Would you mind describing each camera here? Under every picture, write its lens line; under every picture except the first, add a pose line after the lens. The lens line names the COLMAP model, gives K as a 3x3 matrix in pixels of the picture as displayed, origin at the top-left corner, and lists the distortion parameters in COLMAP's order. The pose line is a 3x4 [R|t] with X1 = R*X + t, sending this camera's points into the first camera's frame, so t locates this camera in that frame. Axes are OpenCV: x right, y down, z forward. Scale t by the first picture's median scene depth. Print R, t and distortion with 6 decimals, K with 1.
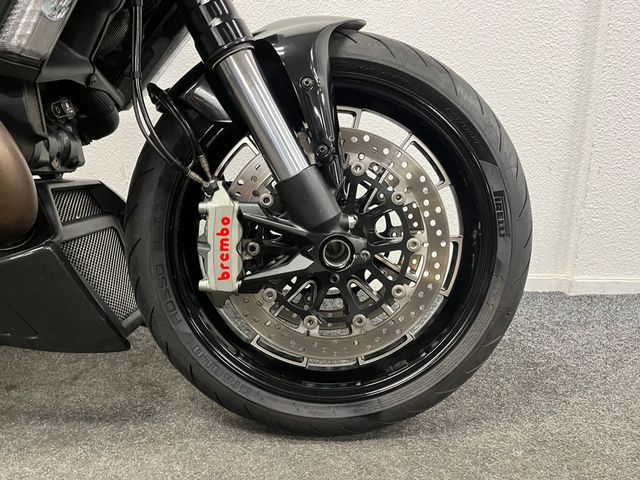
lens RADIAL K [[504.1, 0, 320.0], [0, 504.1, 240.0], [0, 0, 1]] dist [0.047725, -0.002681]
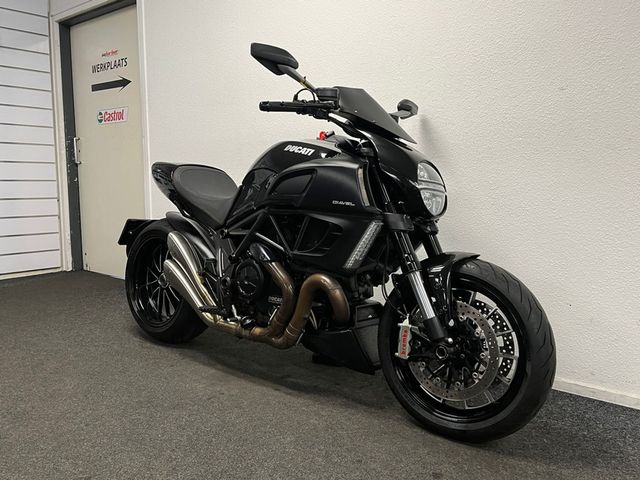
lens RADIAL K [[553.5, 0, 320.0], [0, 553.5, 240.0], [0, 0, 1]] dist [0.004967, 0.002146]
pose [[0.779284, 0.070193, -0.622727, 1.130018], [-0.150250, 0.985651, -0.076924, -0.201760], [0.608392, 0.153510, 0.778649, -1.462382]]
